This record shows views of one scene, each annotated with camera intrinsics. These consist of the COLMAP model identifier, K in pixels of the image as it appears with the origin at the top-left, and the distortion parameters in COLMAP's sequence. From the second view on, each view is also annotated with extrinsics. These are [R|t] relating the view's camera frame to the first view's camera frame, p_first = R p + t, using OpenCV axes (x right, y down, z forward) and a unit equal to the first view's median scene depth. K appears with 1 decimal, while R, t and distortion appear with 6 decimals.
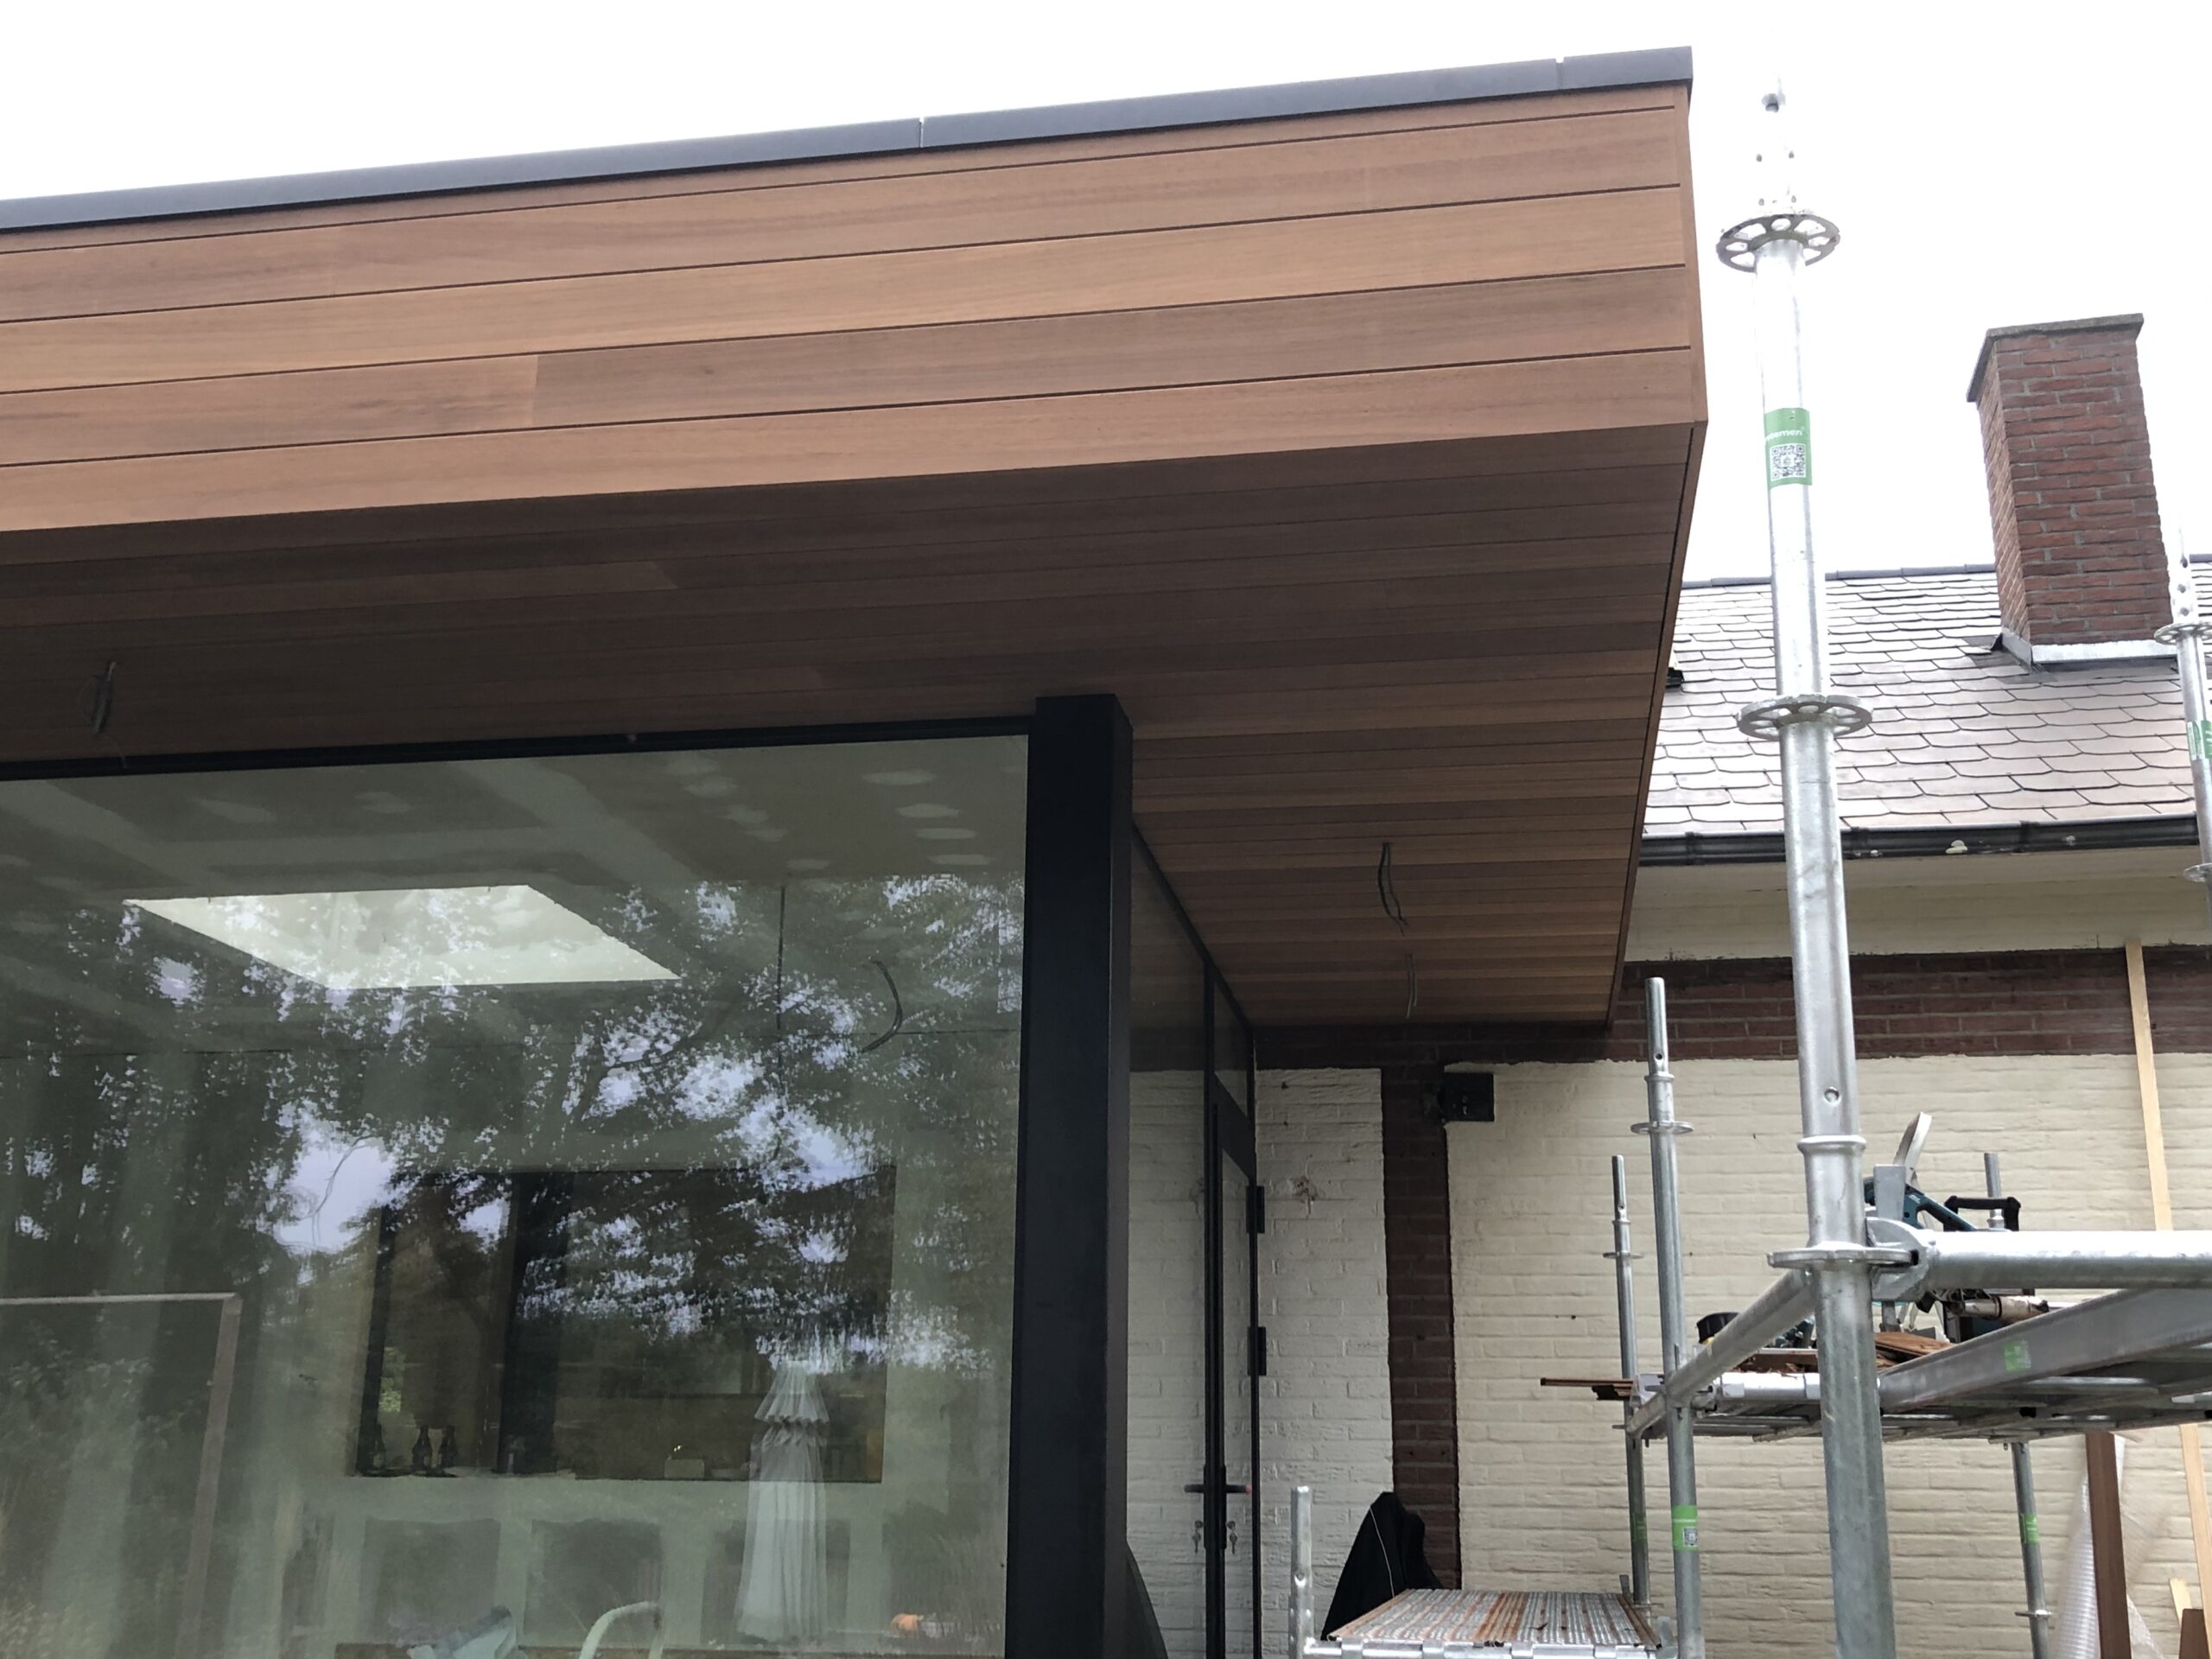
lens RADIAL K [[2331.6, 0, 1104.7], [0, 2331.6, 826.4], [0, 0, 1]] dist [0.023194, 0.000000]
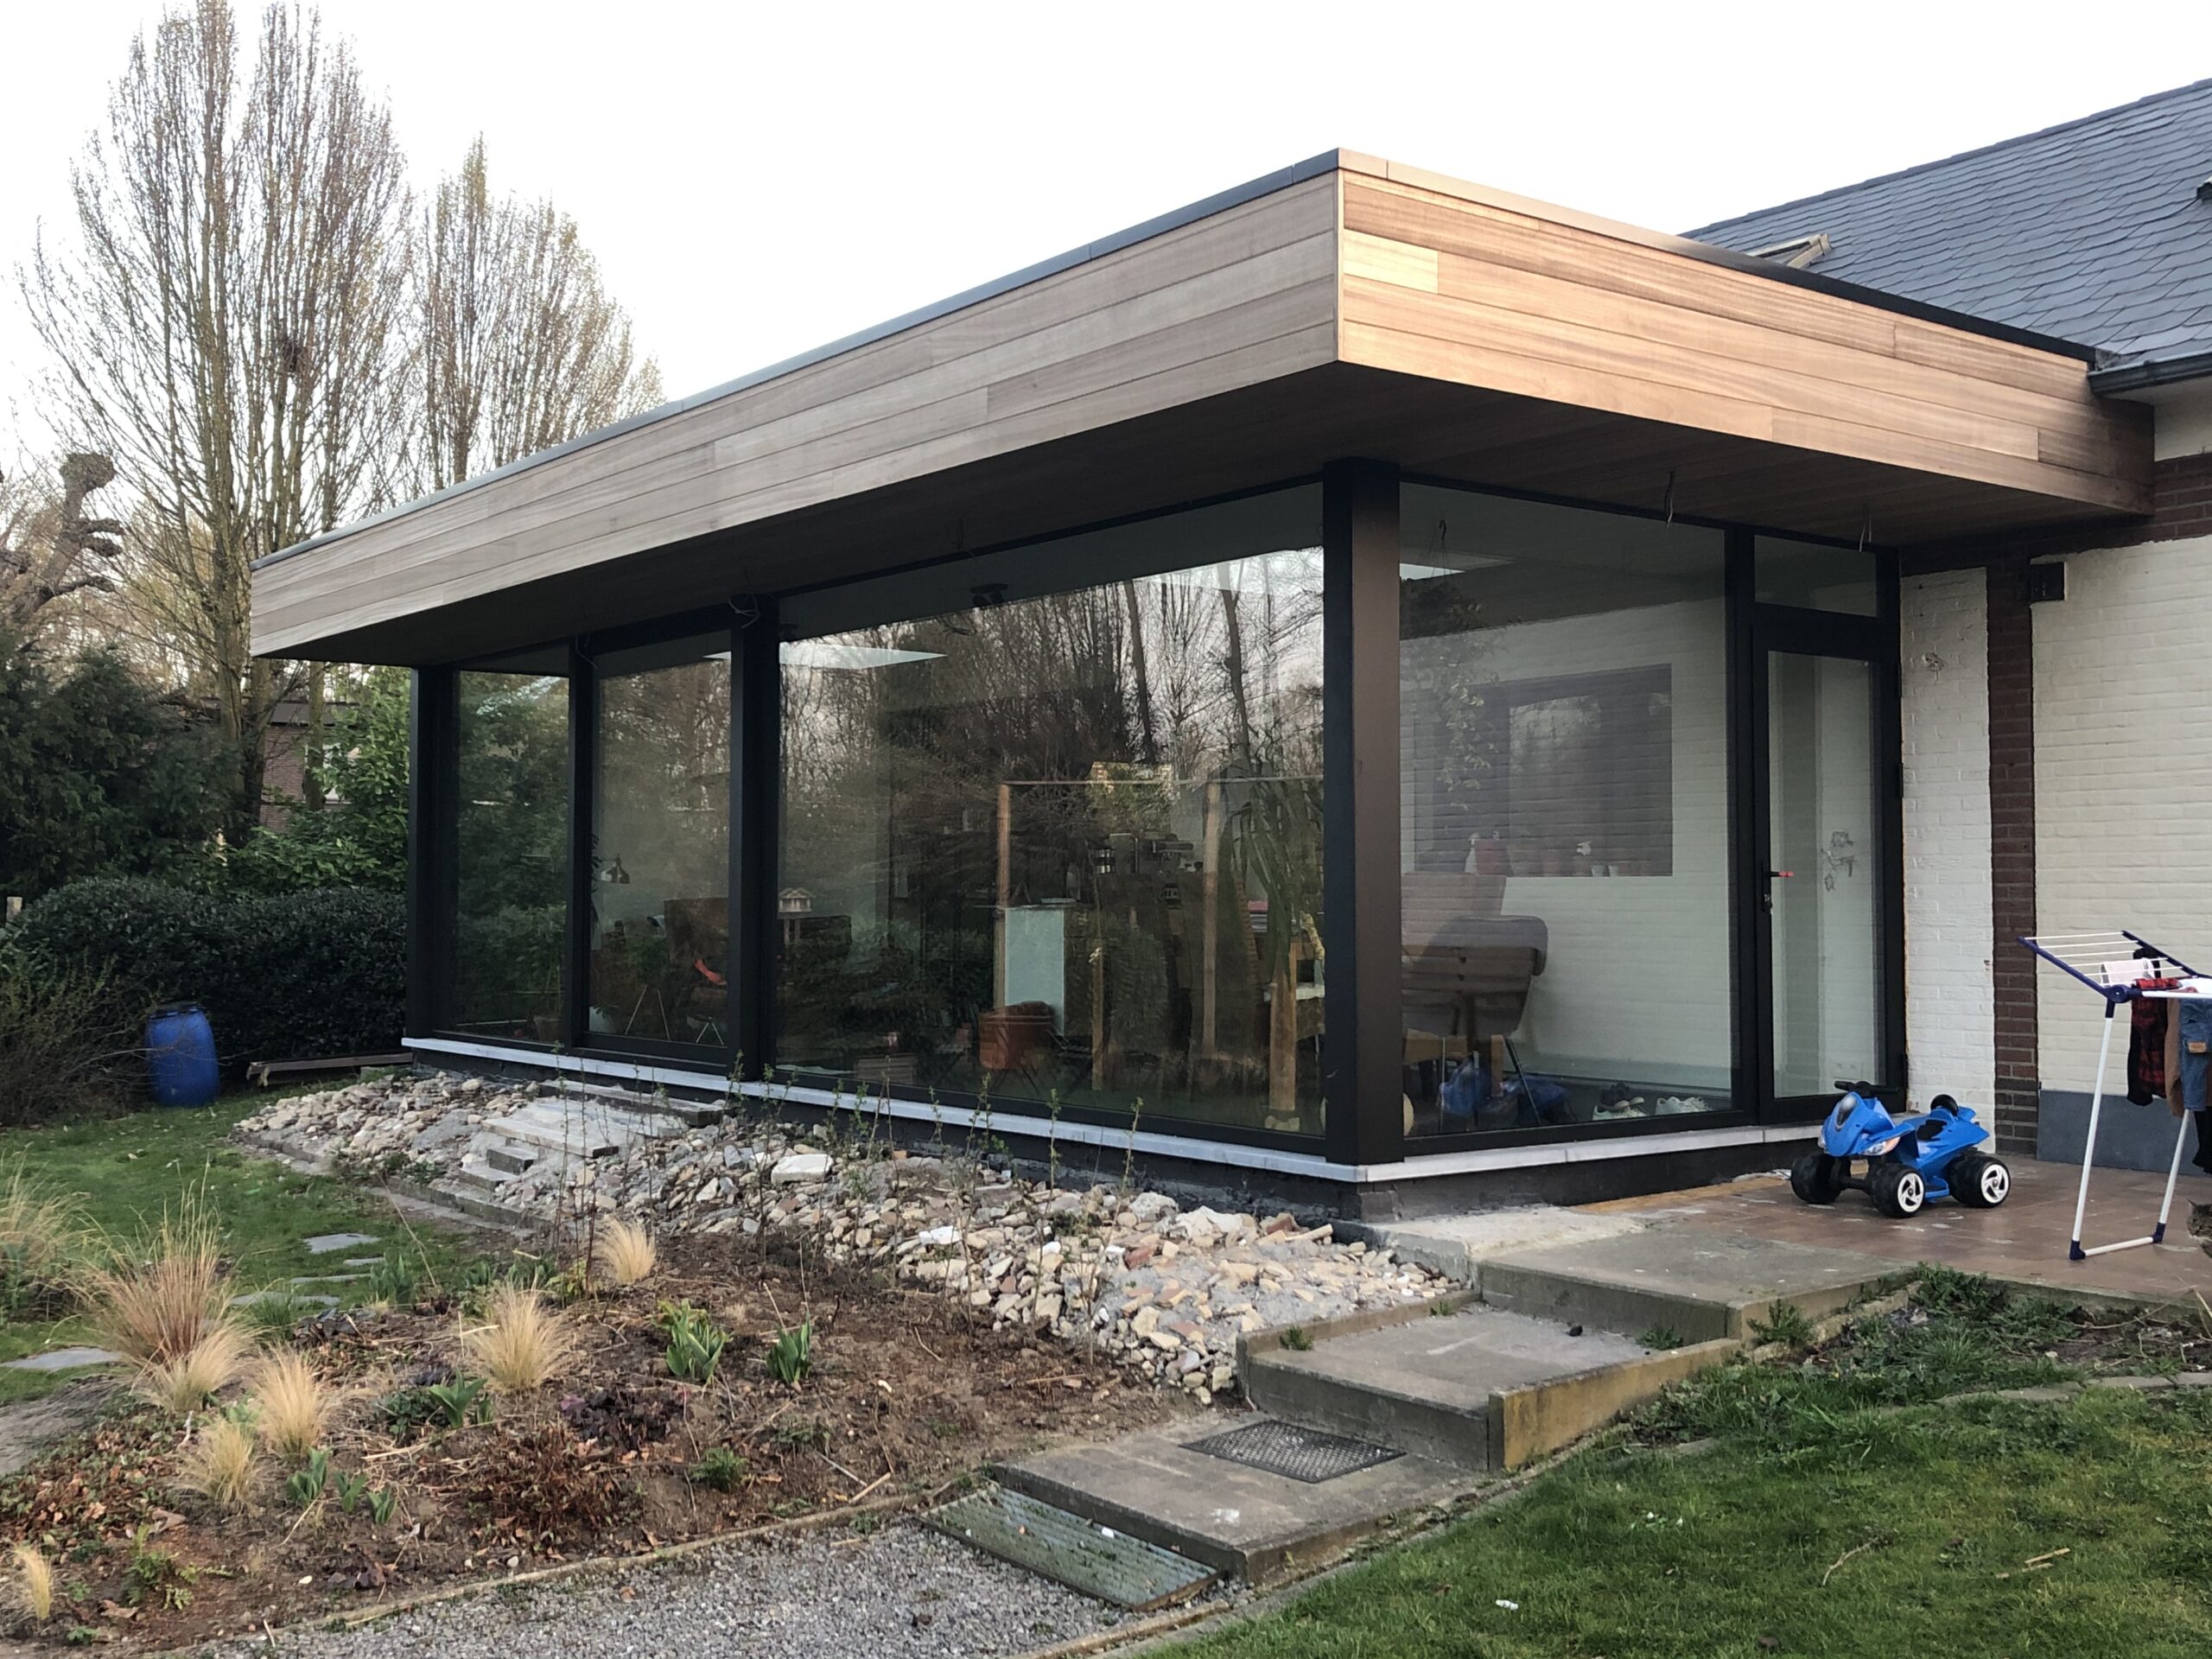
lens RADIAL K [[2244.1, 0, 1107.2], [0, 2244.1, 829.3], [0, 0, 1]] dist [-0.002507, 0.000000]
pose [[0.739810, -0.034753, -0.671918, 0.615320], [0.193606, 0.967422, 0.163131, -0.057374], [0.644359, -0.250773, 0.722436, -0.281631]]
